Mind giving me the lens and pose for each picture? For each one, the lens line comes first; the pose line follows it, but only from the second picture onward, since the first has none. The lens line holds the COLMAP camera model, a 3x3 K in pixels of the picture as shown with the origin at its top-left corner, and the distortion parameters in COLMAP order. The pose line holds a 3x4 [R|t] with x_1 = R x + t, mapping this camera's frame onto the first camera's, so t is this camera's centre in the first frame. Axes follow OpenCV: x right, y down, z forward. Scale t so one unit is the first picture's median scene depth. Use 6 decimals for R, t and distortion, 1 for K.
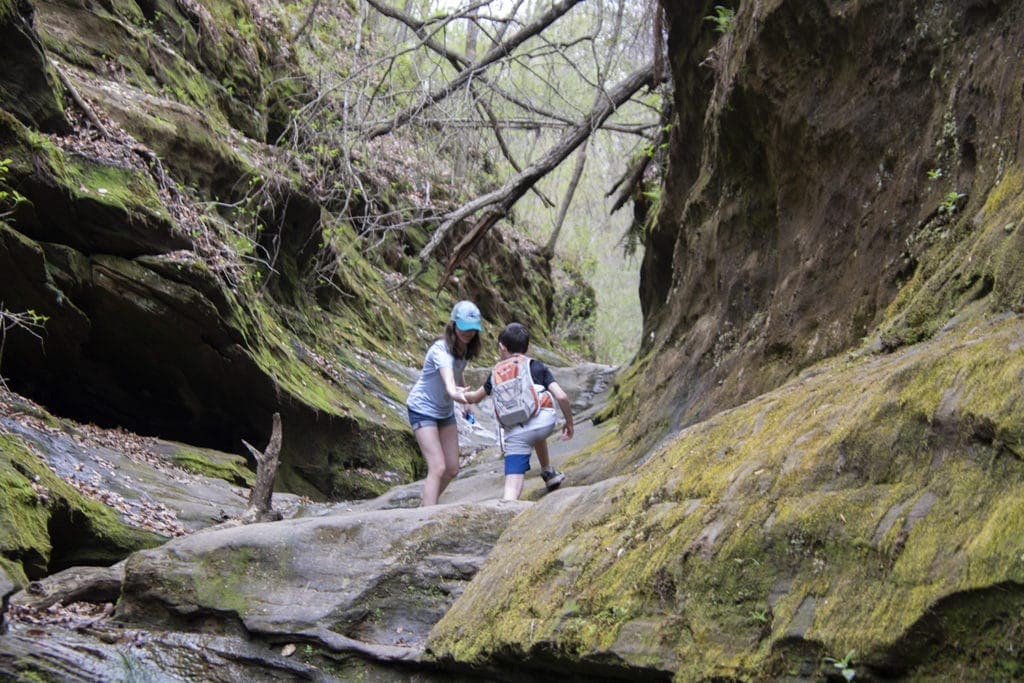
lens RADIAL K [[2956.0, 0, 512.0], [0, 2956.0, 341.5], [0, 0, 1]] dist [1.166994, 0.707109]
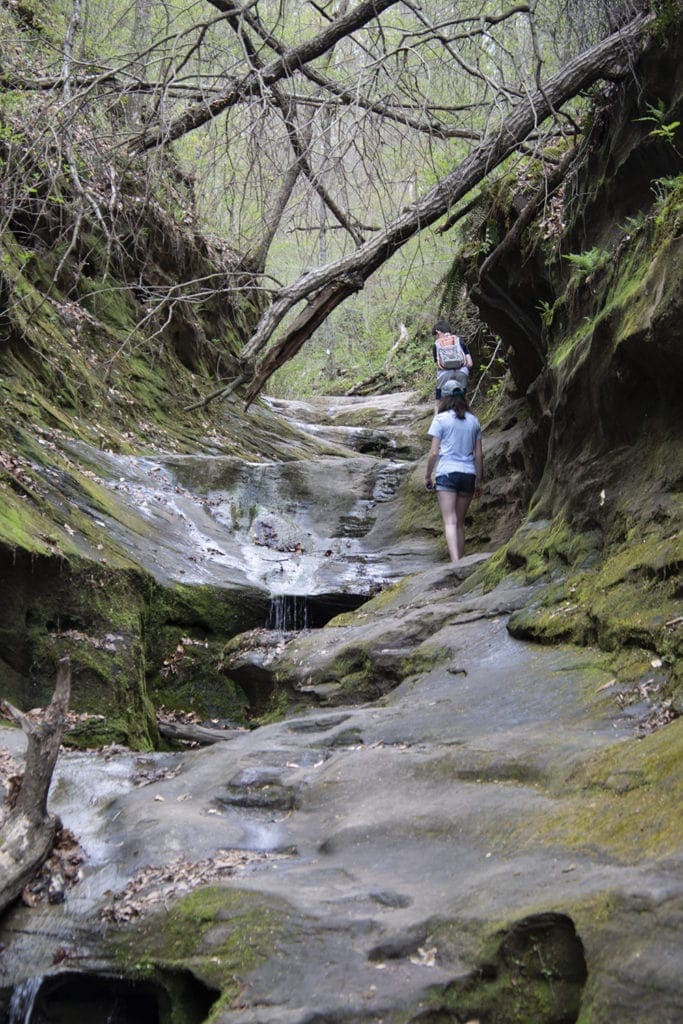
lens RADIAL K [[2956.0, 0, 341.5], [0, 2956.0, 512.0], [0, 0, 1]] dist [1.166994, 0.707109]
pose [[0.988614, 0.026414, 0.148136, -0.083994], [-0.040991, 0.994515, 0.096231, -0.047063], [-0.144781, -0.101207, 0.984274, 0.305507]]
